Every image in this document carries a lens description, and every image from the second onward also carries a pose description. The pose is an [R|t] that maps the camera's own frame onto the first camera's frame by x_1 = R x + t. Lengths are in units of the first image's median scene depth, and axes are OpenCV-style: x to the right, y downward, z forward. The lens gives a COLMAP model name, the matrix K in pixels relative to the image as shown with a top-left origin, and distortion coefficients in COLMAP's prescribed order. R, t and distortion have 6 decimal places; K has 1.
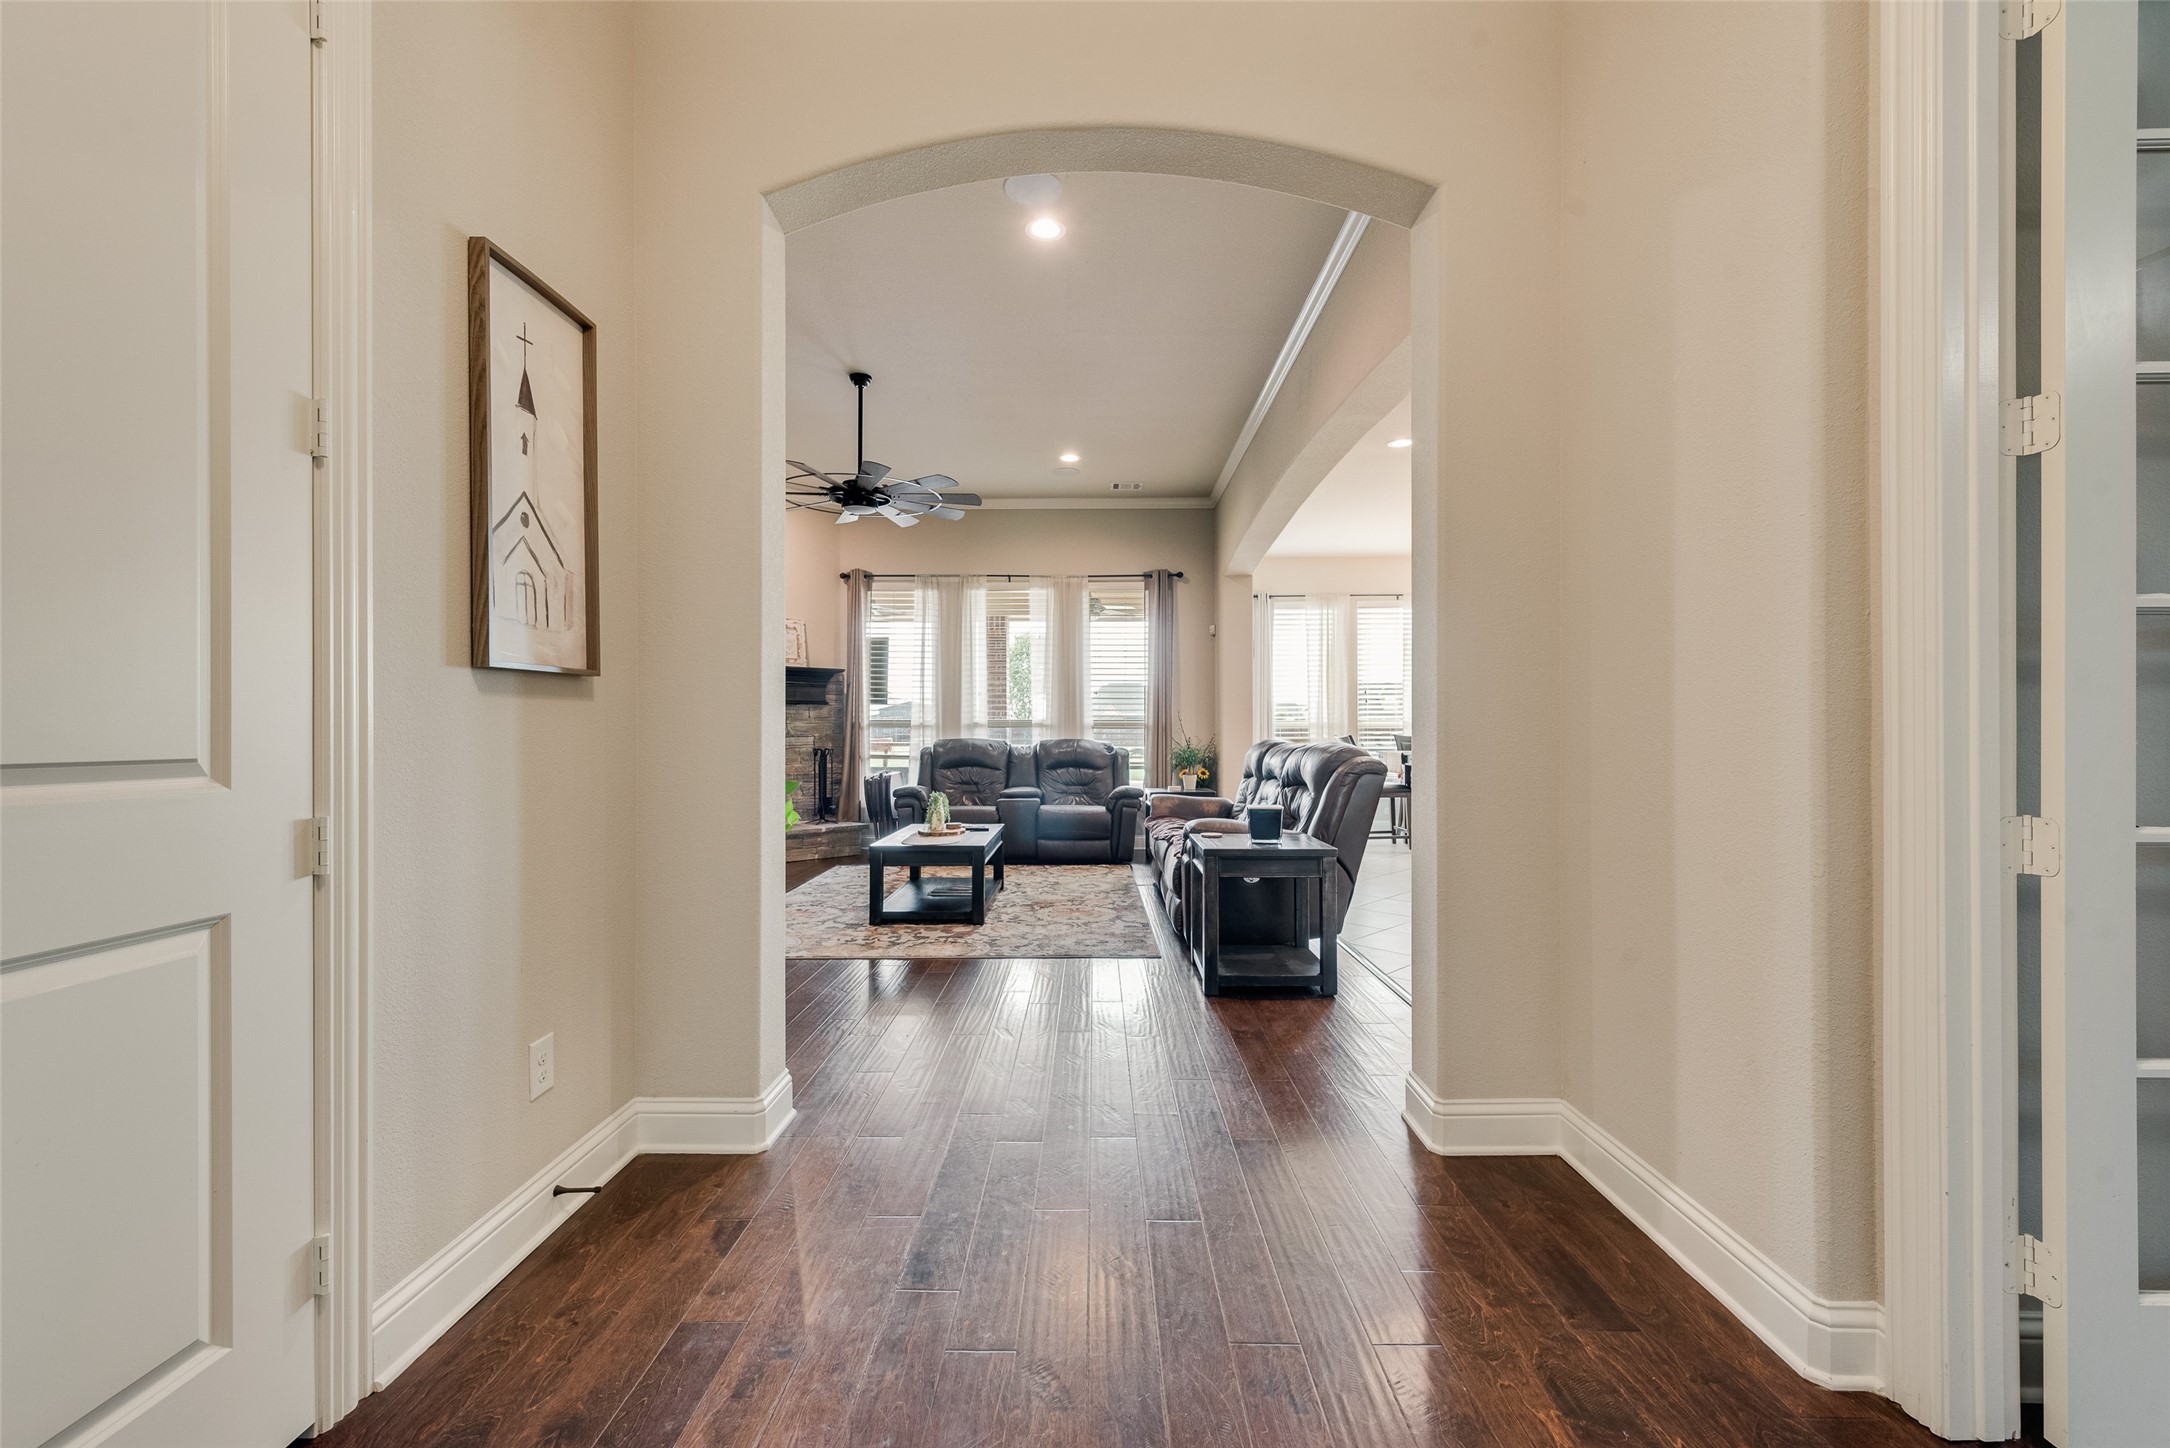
lens RADIAL K [[859.7, 0, 1093.6], [0, 859.7, 730.2], [0, 0, 1]] dist [0.015832, -0.003580]
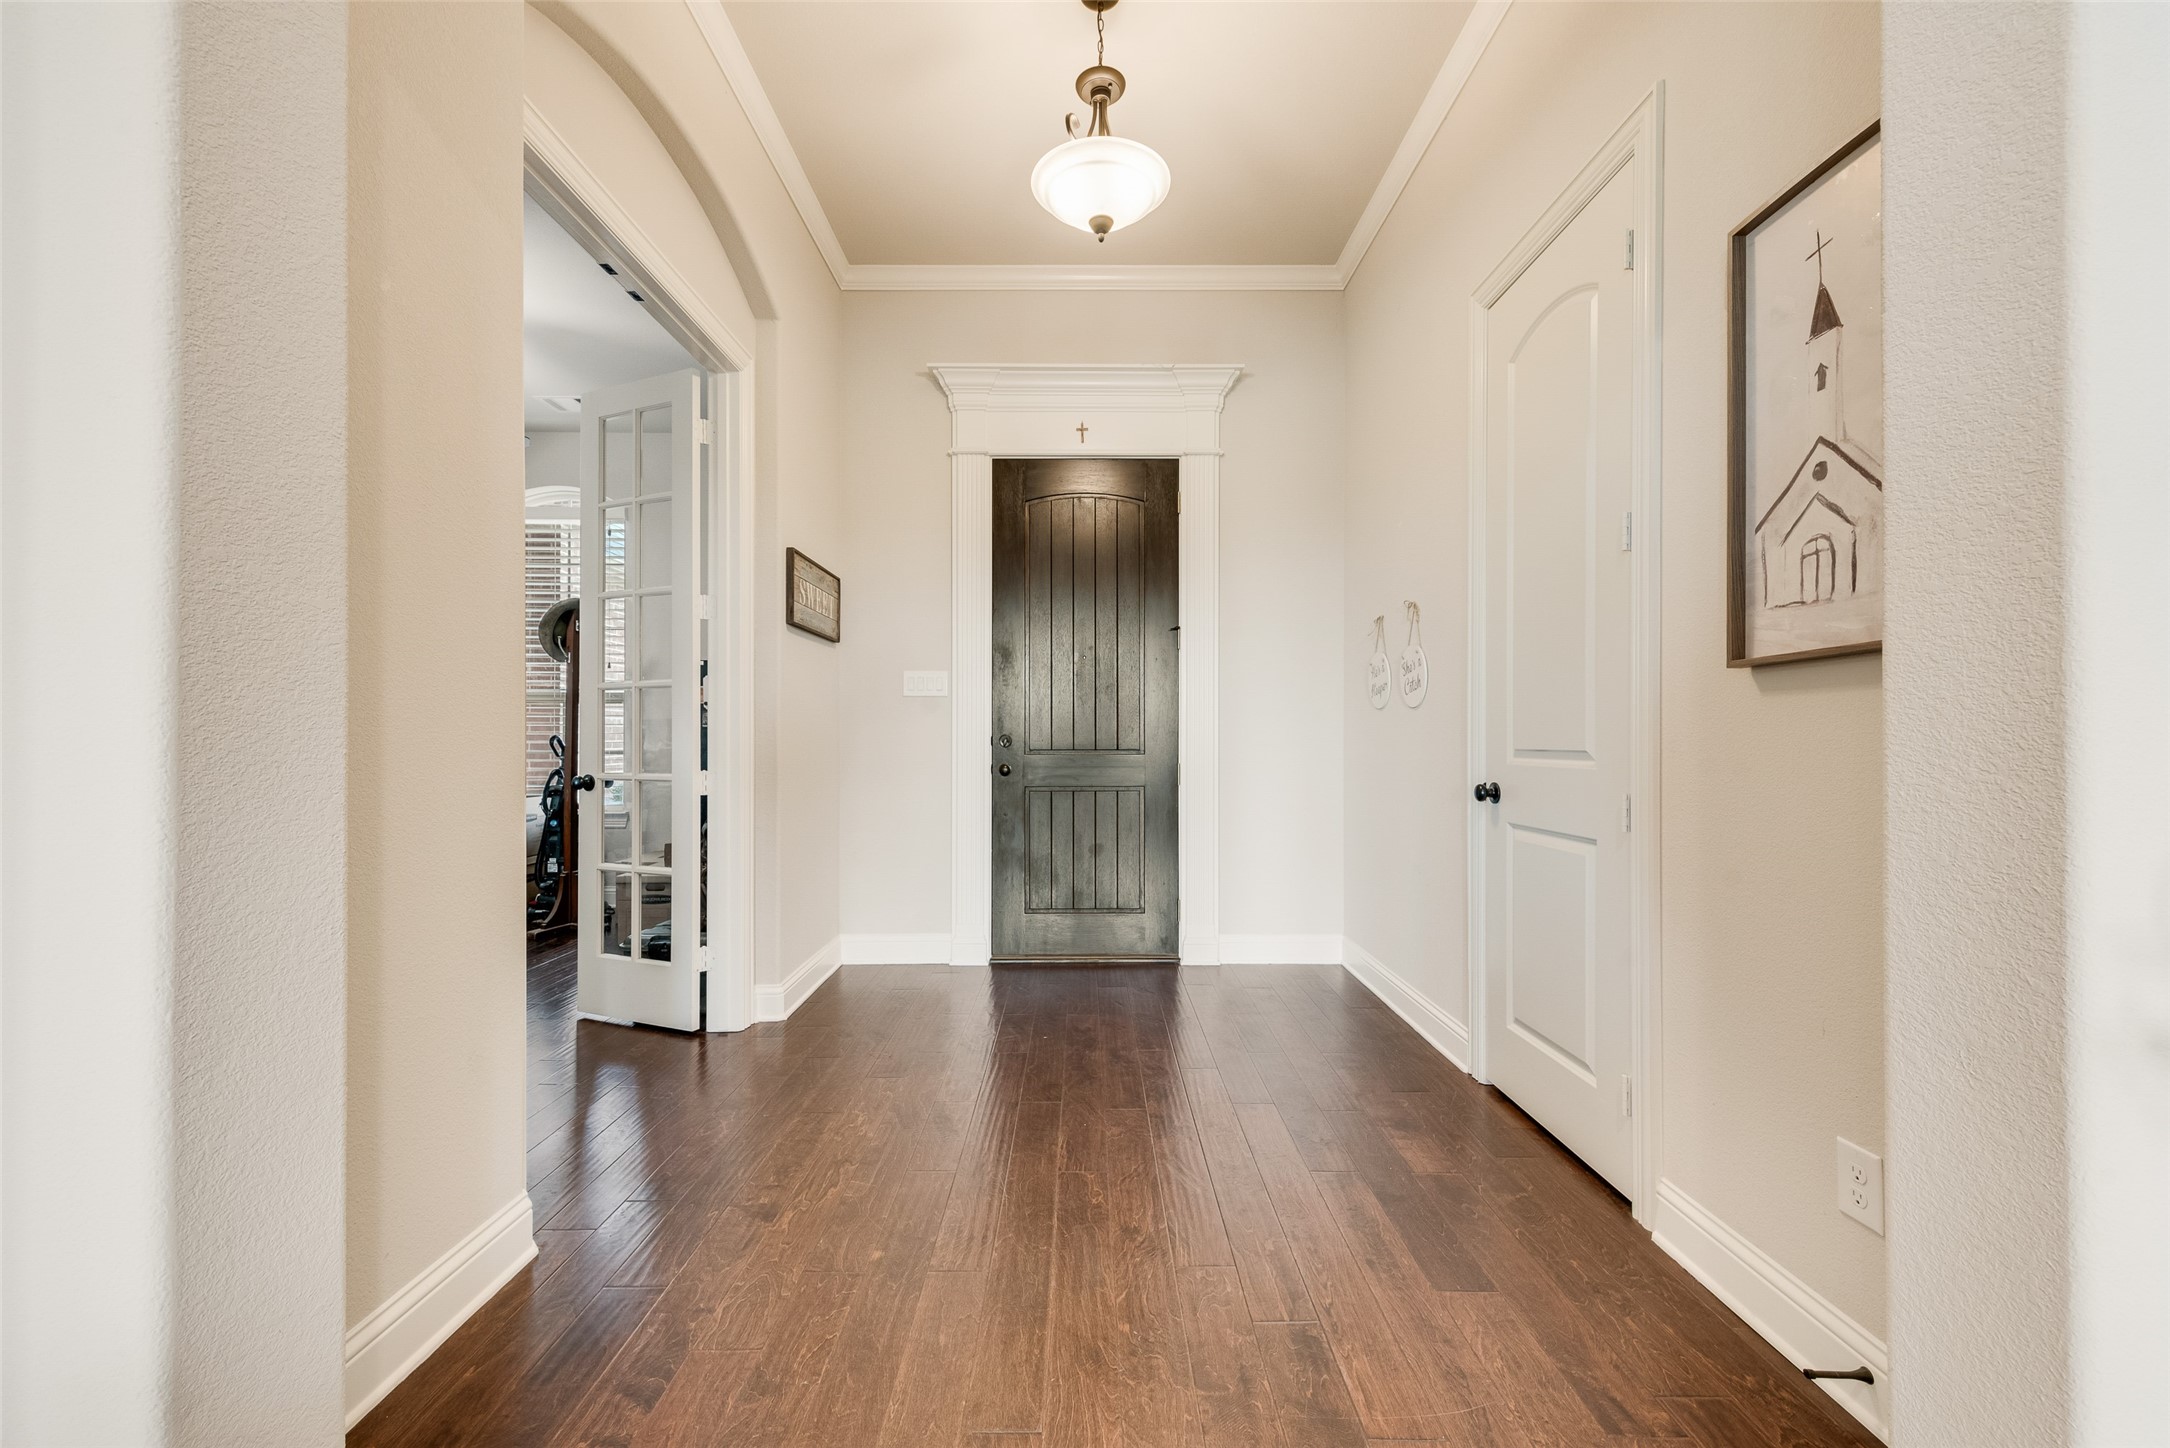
lens RADIAL K [[859.7, 0, 1086.4], [0, 859.7, 732.7], [0, 0, 1]] dist [0.015832, -0.003580]
pose [[-0.999978, -0.001226, -0.006525, 0.030985], [-0.001163, 0.999954, -0.009538, 0.008513], [0.006536, -0.009531, -0.999933, 1.804414]]
